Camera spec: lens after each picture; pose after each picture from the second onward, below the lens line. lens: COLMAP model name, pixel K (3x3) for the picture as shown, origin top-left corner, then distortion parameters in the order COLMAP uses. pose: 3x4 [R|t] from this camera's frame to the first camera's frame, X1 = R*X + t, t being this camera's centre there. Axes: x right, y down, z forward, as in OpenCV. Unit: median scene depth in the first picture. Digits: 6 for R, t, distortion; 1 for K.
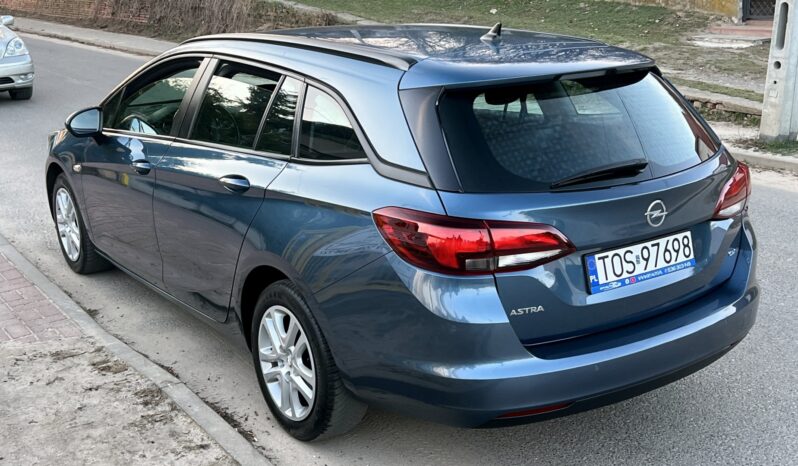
lens RADIAL K [[960.3, 0, 399.0], [0, 960.3, 233.0], [0, 0, 1]] dist [0.159667, -0.408287]
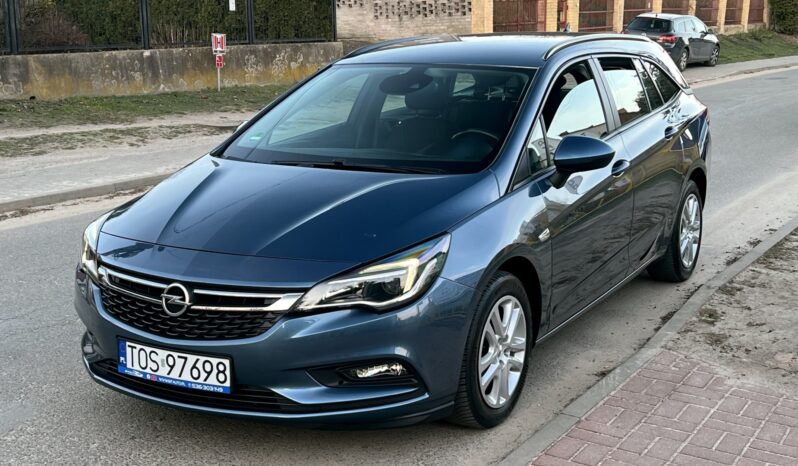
lens RADIAL K [[1062.4, 0, 394.3], [0, 1062.4, 235.0], [0, 0, 1]] dist [0.208761, -0.665851]
pose [[-0.423534, -0.155680, 0.892403, -1.613843], [0.253498, 0.925396, 0.281745, -0.519944], [-0.869689, 0.345551, -0.352472, 2.218803]]
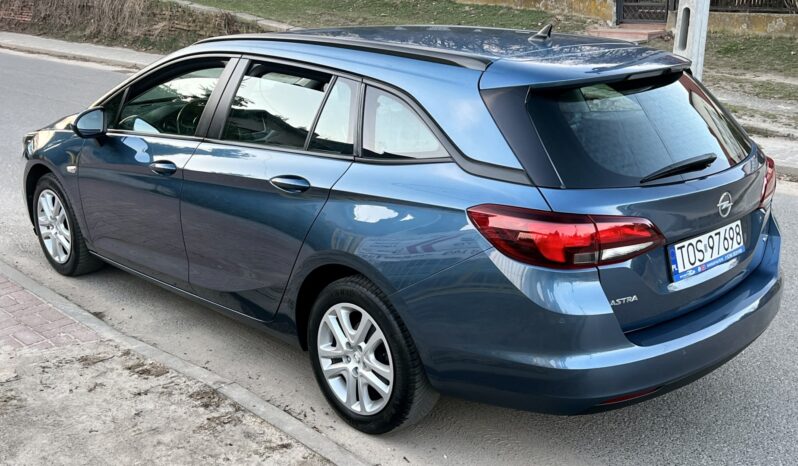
lens RADIAL K [[901.6, 0, 399.0], [0, 901.6, 233.0], [0, 0, 1]] dist [0.144294, -0.347281]
pose [[0.988789, -0.027200, 0.146819, -0.224511], [0.025308, 0.999571, 0.014736, -0.012043], [-0.147157, -0.010856, 0.989054, 0.054580]]
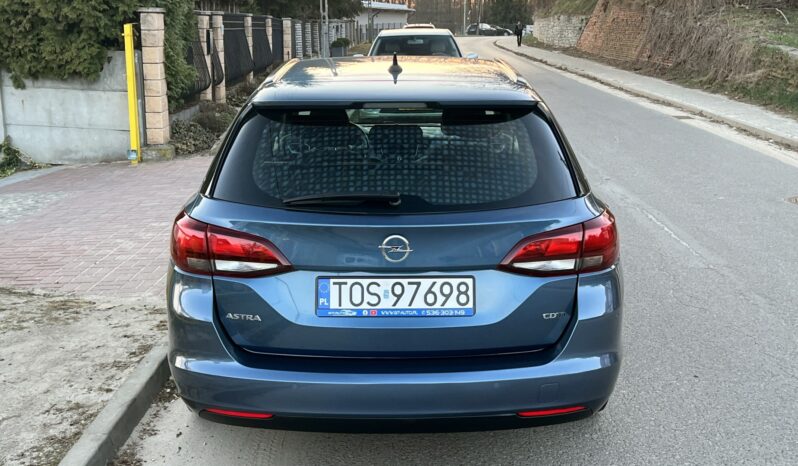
lens RADIAL K [[960.3, 0, 399.0], [0, 960.3, 233.0], [0, 0, 1]] dist [0.159667, -0.408287]
pose [[0.819913, 0.138783, -0.555411, 0.757441], [-0.163437, 0.986540, 0.005242, -0.039018], [0.548663, 0.086477, 0.831559, 0.184223]]
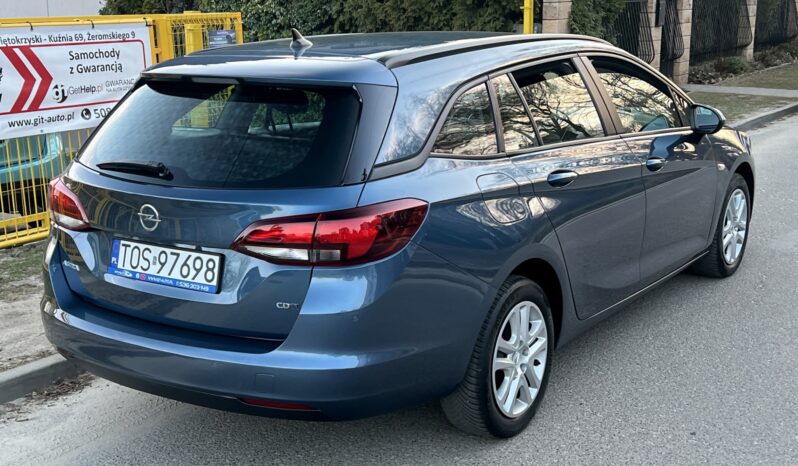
lens RADIAL K [[1023.6, 0, 399.0], [0, 1023.6, 233.0], [0, 0, 1]] dist [0.210211, -0.617774]
pose [[0.347369, 0.219938, -0.911571, 1.267672], [-0.234055, 0.961674, 0.142836, -0.207384], [0.908049, 0.163741, 0.385533, 0.776248]]
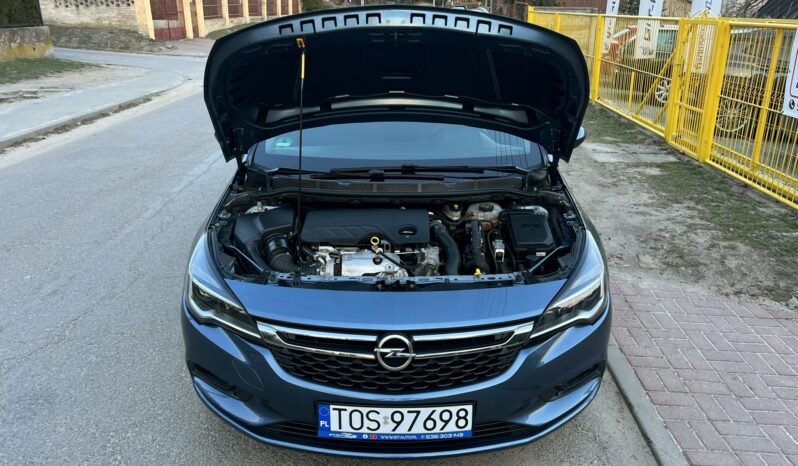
lens RADIAL K [[620.2, 0, 402.5], [0, 620.2, 234.2], [0, 0, 1]] dist [0.018215, -0.011921]
pose [[-0.815418, -0.180730, 0.549937, -0.841858], [0.165604, 0.837477, 0.520776, -0.600904], [-0.554679, 0.515721, -0.652964, 2.369231]]
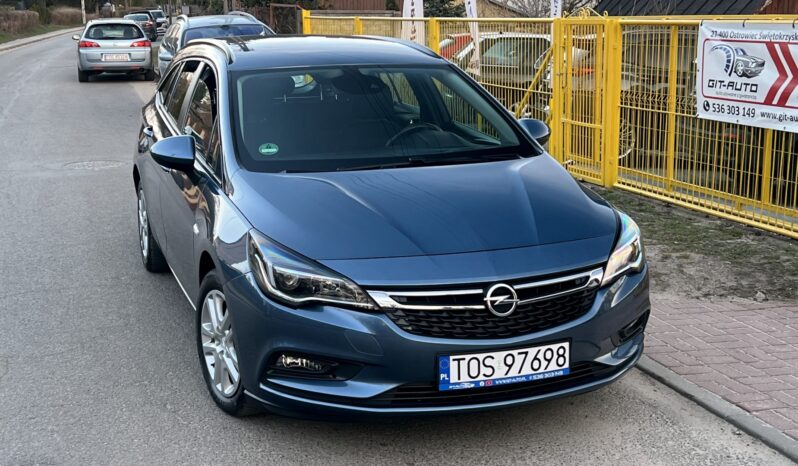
lens RADIAL K [[1062.4, 0, 394.3], [0, 1062.4, 235.0], [0, 0, 1]] dist [0.208761, -0.665851]
pose [[-0.959210, -0.024968, 0.281590, -0.737748], [0.104659, 0.893950, 0.435774, -0.761088], [-0.262608, 0.447470, -0.854873, 3.002131]]
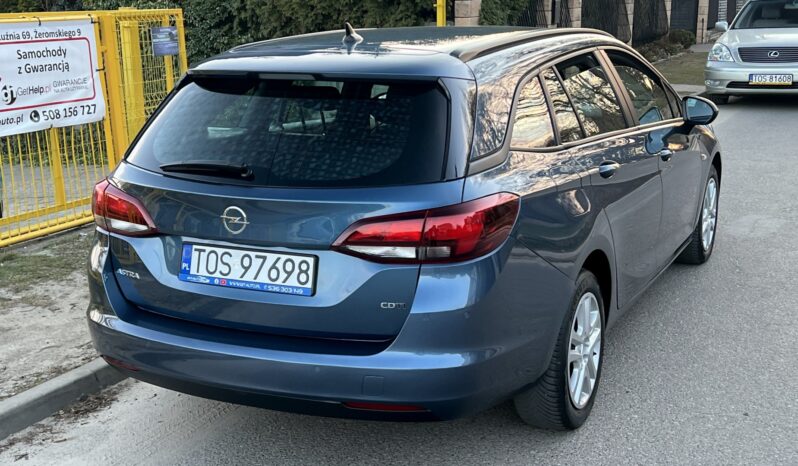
lens RADIAL K [[1023.6, 0, 399.0], [0, 1023.6, 233.0], [0, 0, 1]] dist [0.210211, -0.617774]
pose [[0.479324, 0.207206, -0.852827, 1.158148], [-0.220814, 0.968943, 0.111312, -0.149778], [0.849406, 0.134962, 0.510191, 0.579499]]
